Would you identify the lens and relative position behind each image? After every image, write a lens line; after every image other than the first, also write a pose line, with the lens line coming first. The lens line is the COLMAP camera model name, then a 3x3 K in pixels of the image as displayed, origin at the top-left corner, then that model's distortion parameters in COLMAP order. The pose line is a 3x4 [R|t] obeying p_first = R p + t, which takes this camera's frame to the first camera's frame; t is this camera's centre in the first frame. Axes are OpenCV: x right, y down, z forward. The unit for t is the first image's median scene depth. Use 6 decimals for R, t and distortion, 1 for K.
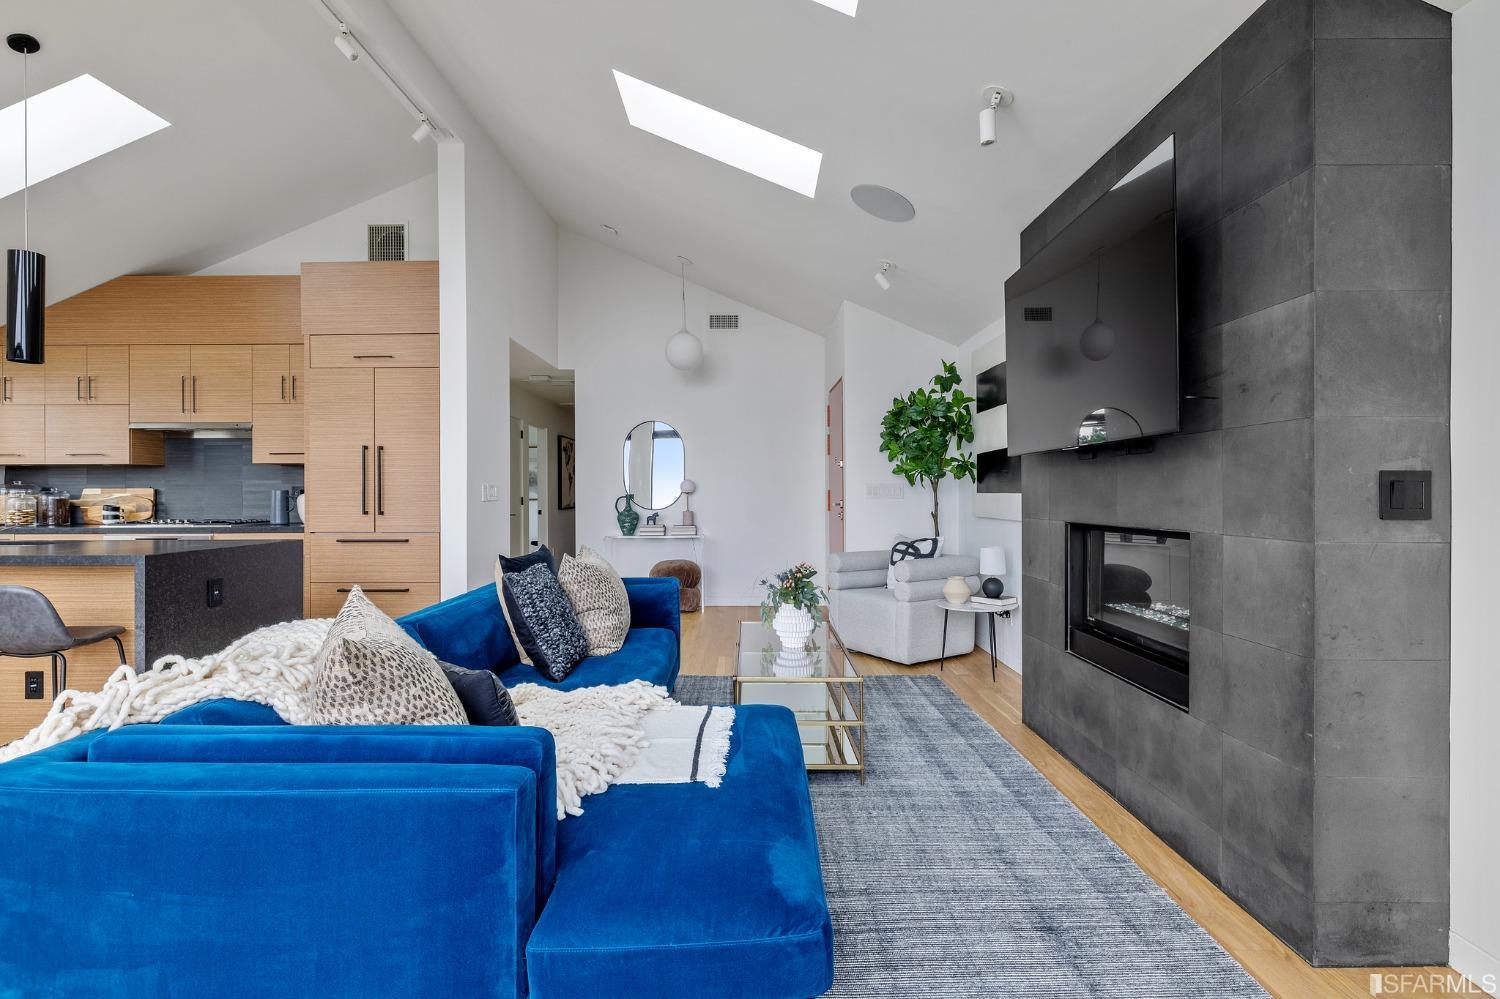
lens RADIAL K [[730.5, 0, 749.2], [0, 730.5, 494.9], [0, 0, 1]] dist [-0.002037, 0.000805]
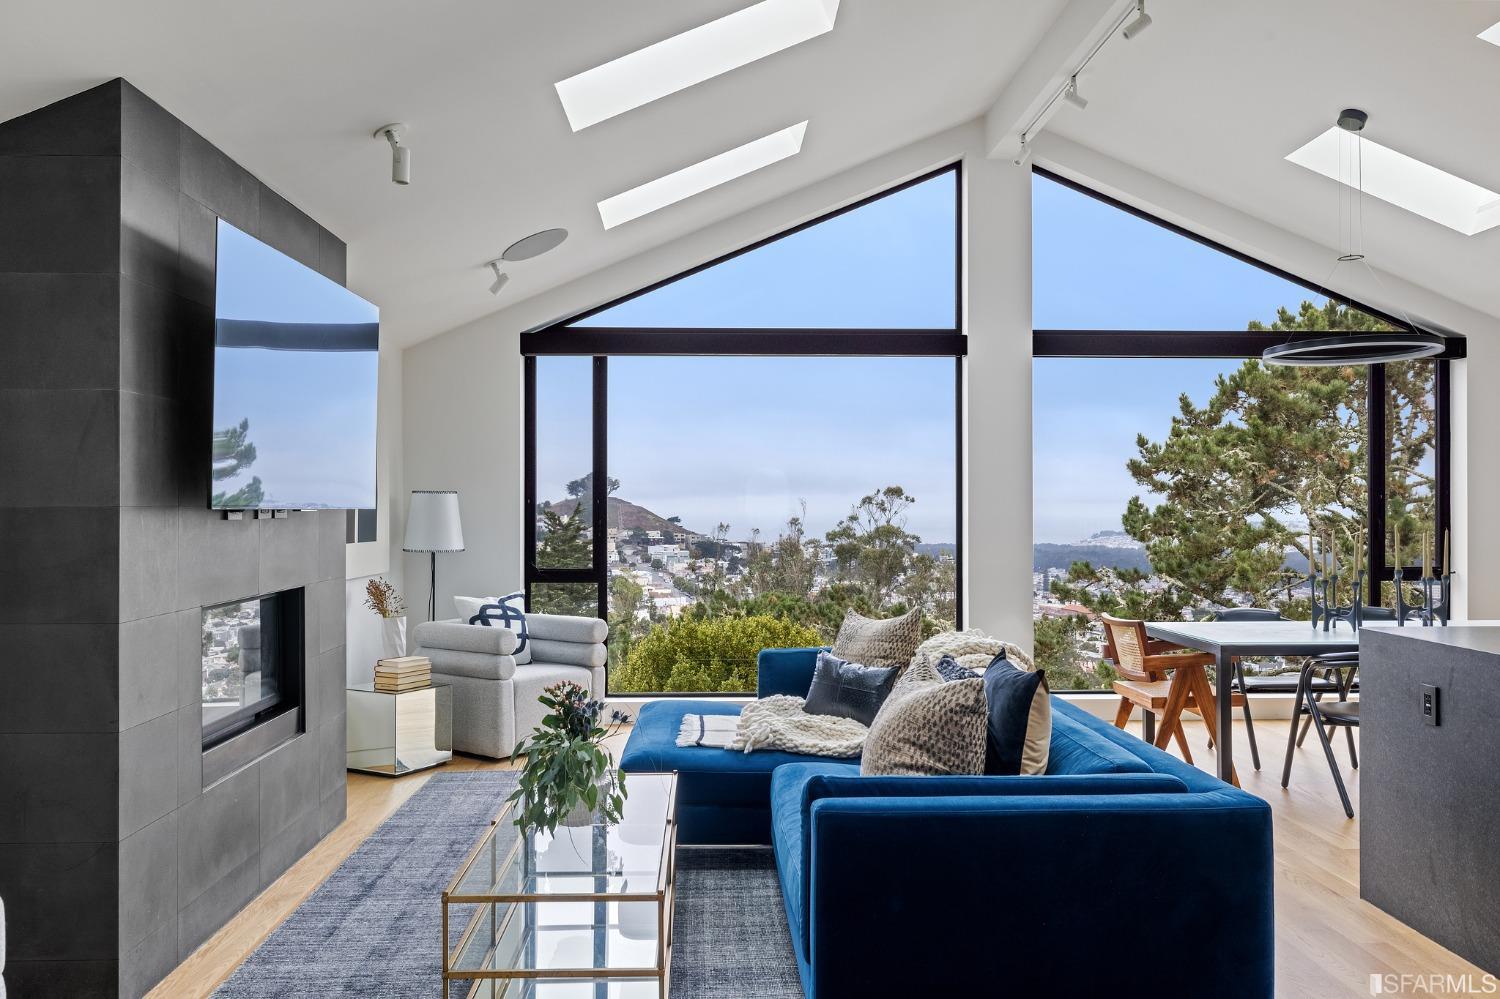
lens RADIAL K [[1113.5, 0, 739.7], [0, 1113.5, 499.2], [0, 0, 1]] dist [0.002766, 0.000633]
pose [[-0.999152, 0.003068, -0.041053, -0.027160], [0.003180, 0.999991, -0.002661, -0.043452], [0.041044, -0.002789, -0.999153, 1.272085]]
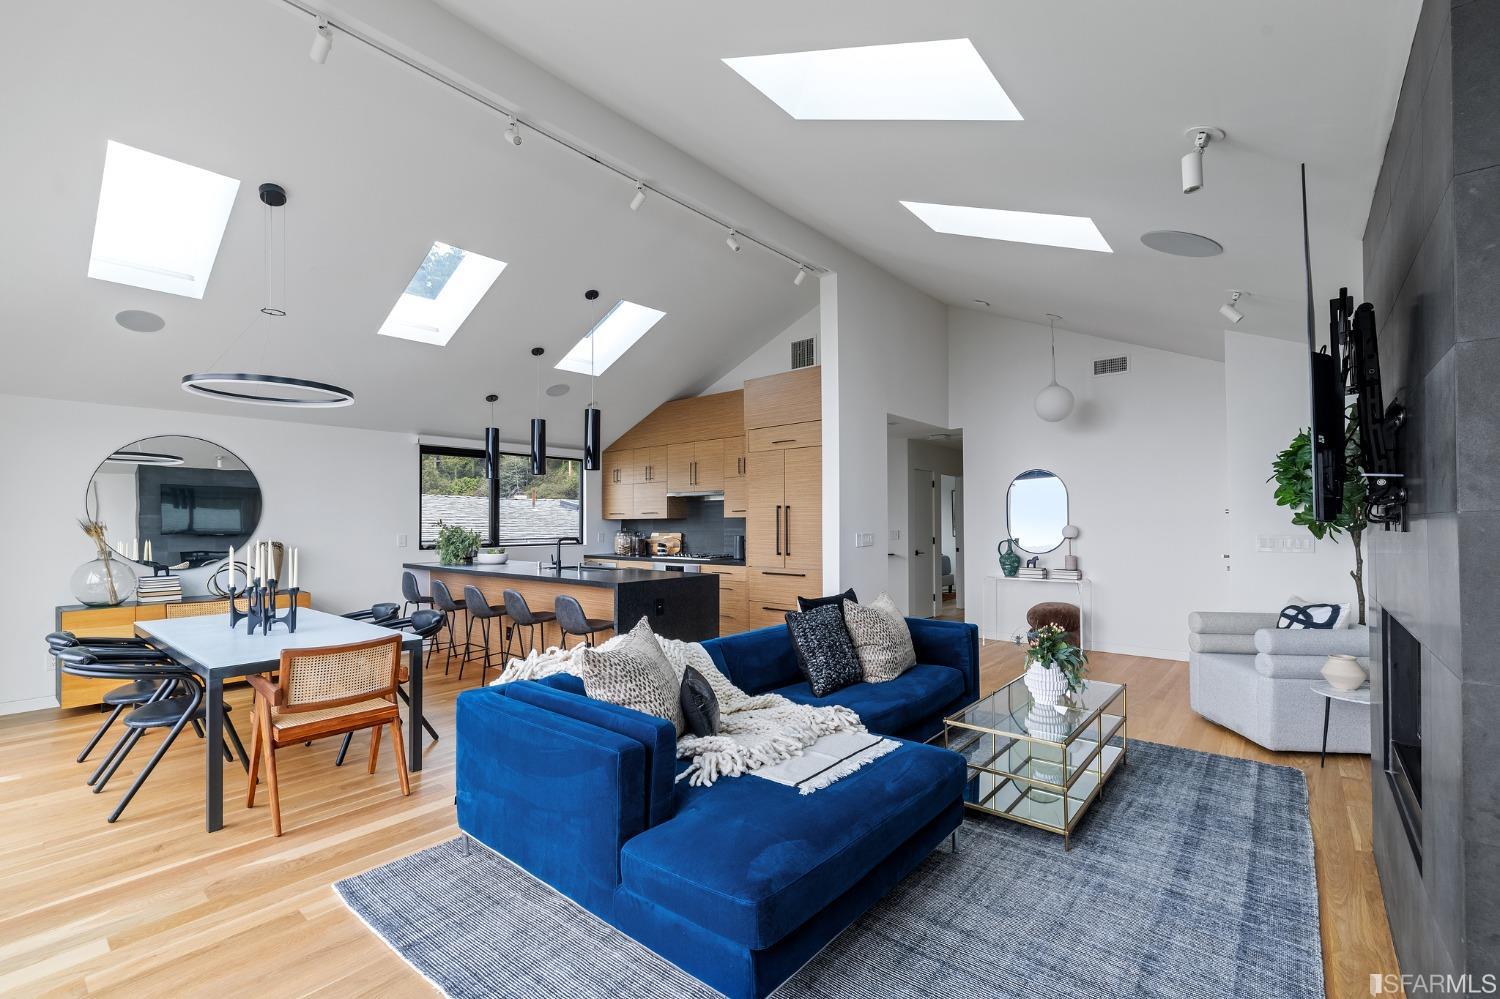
lens RADIAL K [[652.3, 0, 744.8], [0, 652.3, 516.0], [0, 0, 1]] dist [0.003529, 0.000647]
pose [[0.764627, -0.007216, -0.644433, 0.217663], [-0.000188, 0.999935, -0.011419, -0.031814], [0.644473, 0.008852, 0.764576, 0.006079]]
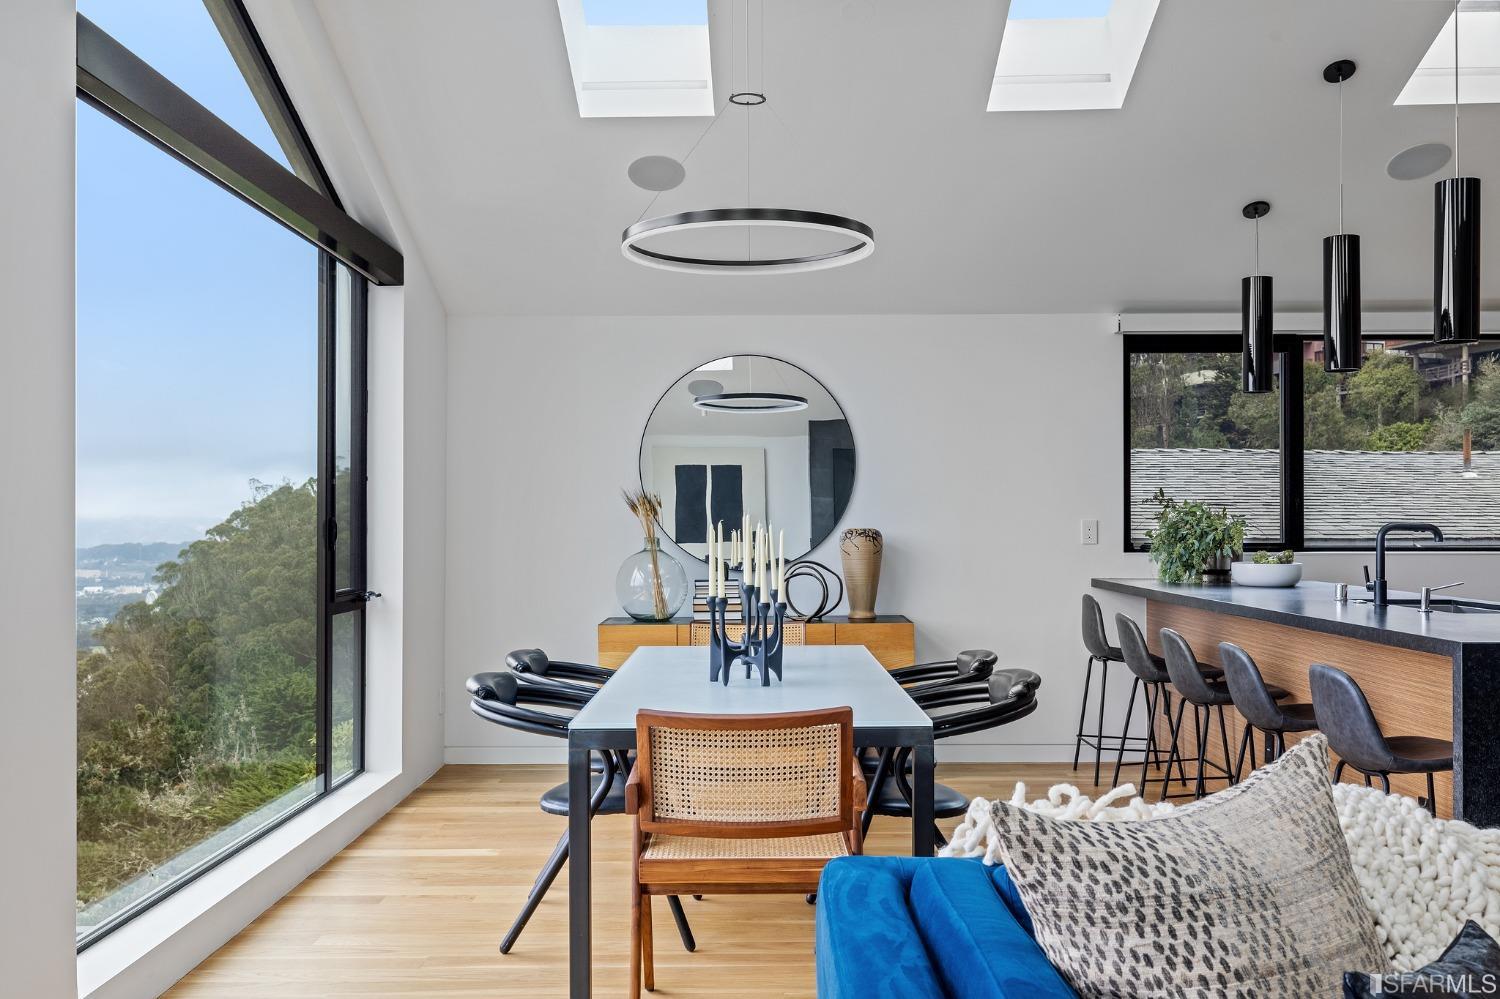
lens RADIAL K [[1309.3, 0, 744.2], [0, 1309.3, 512.7], [0, 0, 1]] dist [0.005261, 0.002454]
pose [[-0.004399, -0.004129, -0.999982, 0.148995], [-0.001167, 0.999991, -0.004123, -0.011242], [0.999990, 0.001148, -0.004404, 0.221055]]
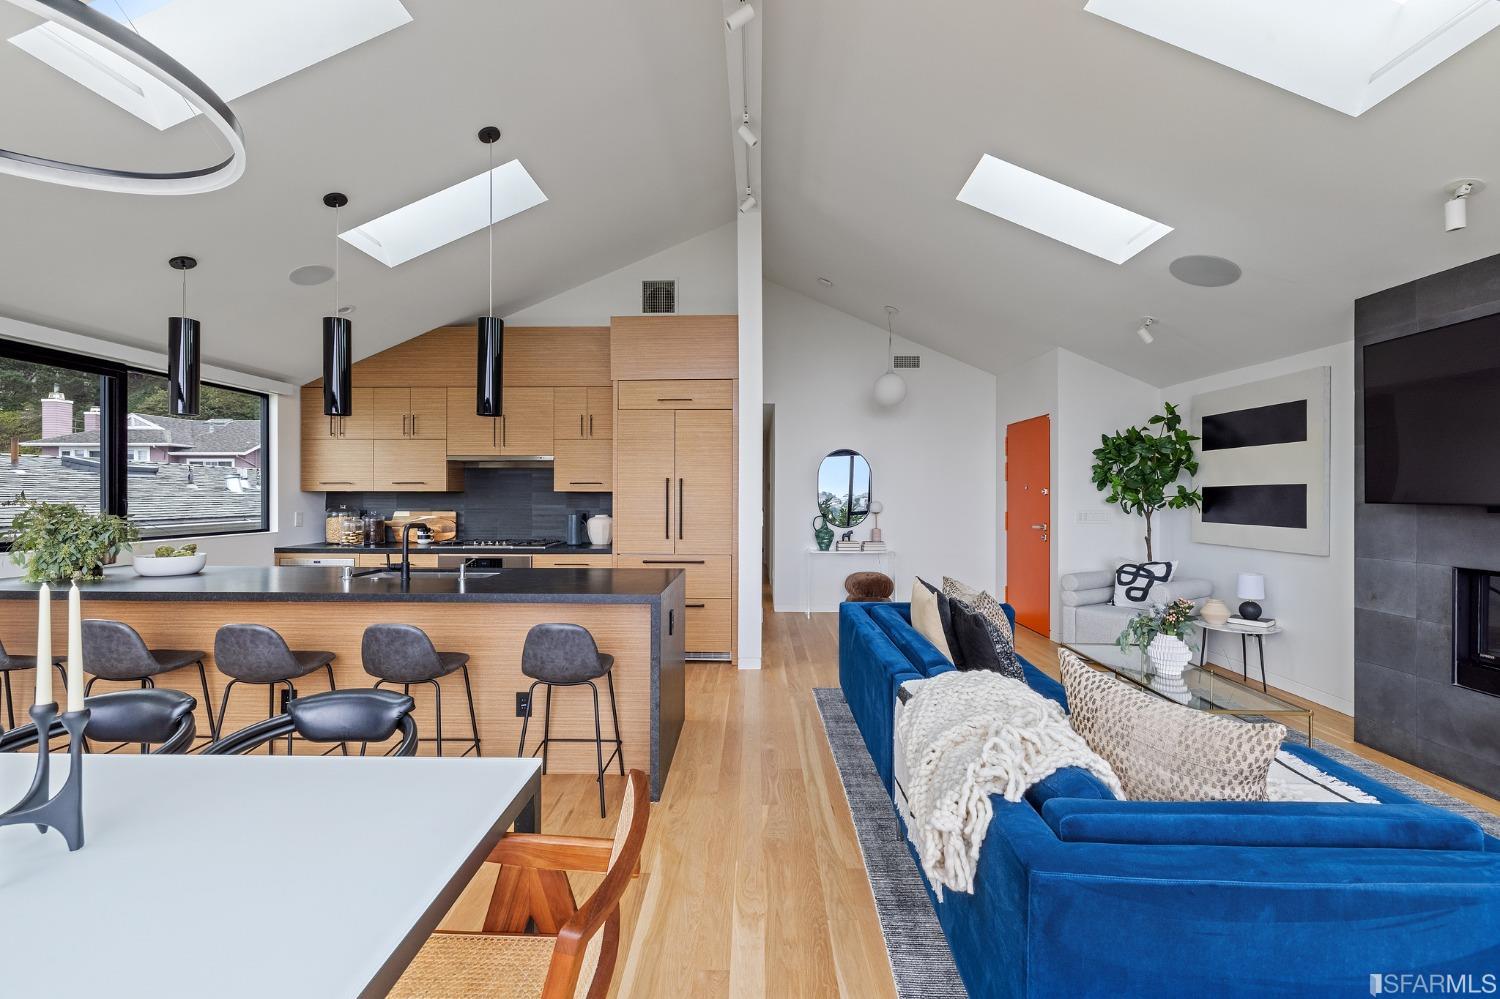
lens RADIAL K [[635.3, 0, 746.2], [0, 635.3, 494.8], [0, 0, 1]] dist [-0.000894, -0.000028]
pose [[0.999840, 0.005452, -0.017024, -0.371458], [-0.005497, 0.999982, -0.002577, -0.037798], [0.017009, 0.002670, 0.999852, 0.013659]]
